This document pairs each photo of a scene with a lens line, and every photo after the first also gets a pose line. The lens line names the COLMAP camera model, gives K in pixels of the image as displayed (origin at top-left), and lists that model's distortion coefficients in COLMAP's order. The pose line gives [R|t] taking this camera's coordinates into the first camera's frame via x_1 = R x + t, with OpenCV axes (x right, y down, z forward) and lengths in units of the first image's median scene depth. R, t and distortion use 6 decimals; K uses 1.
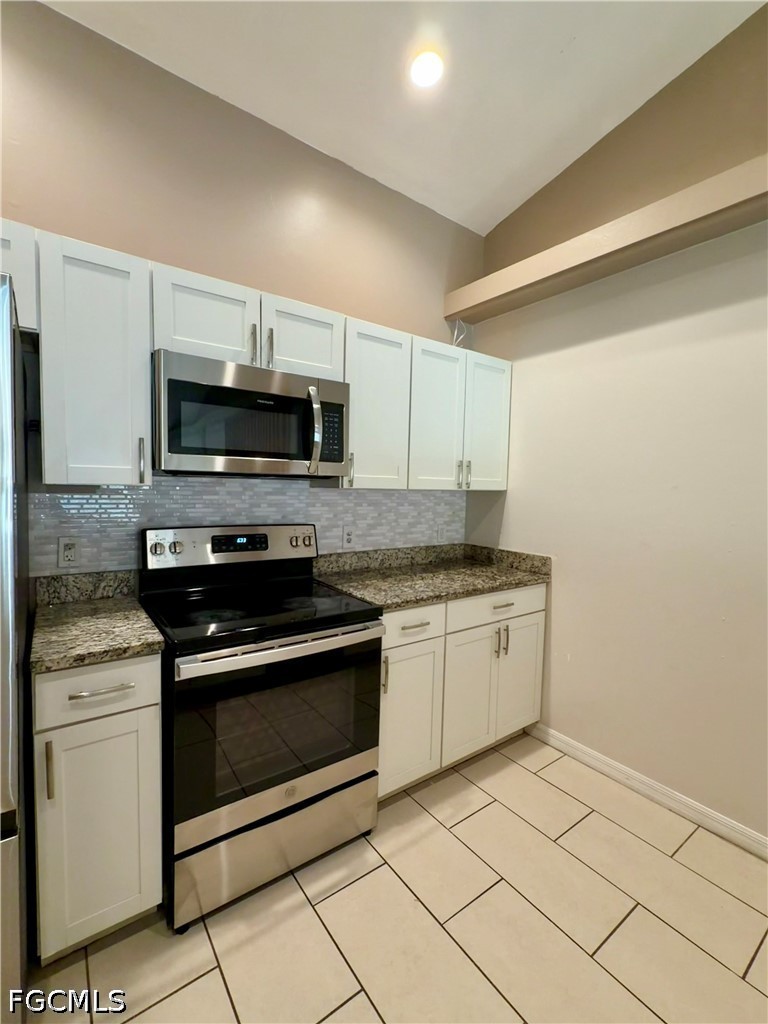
lens RADIAL K [[460.1, 0, 385.8], [0, 460.1, 510.5], [0, 0, 1]] dist [0.021168, 0.000320]
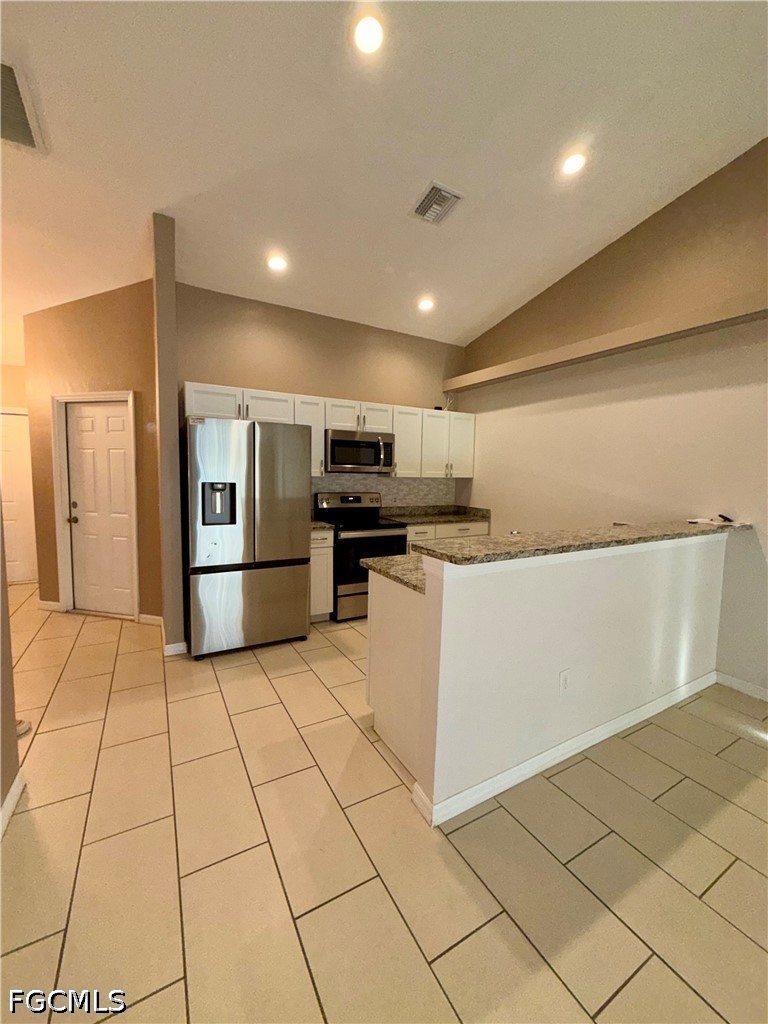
lens RADIAL K [[413.4, 0, 373.1], [0, 413.4, 508.4], [0, 0, 1]] dist [-0.002957, -0.000689]
pose [[0.989310, 0.002468, -0.145806, 0.113688], [0.000937, 0.999729, 0.023280, 0.059573], [0.145824, -0.023167, 0.989039, -1.056561]]
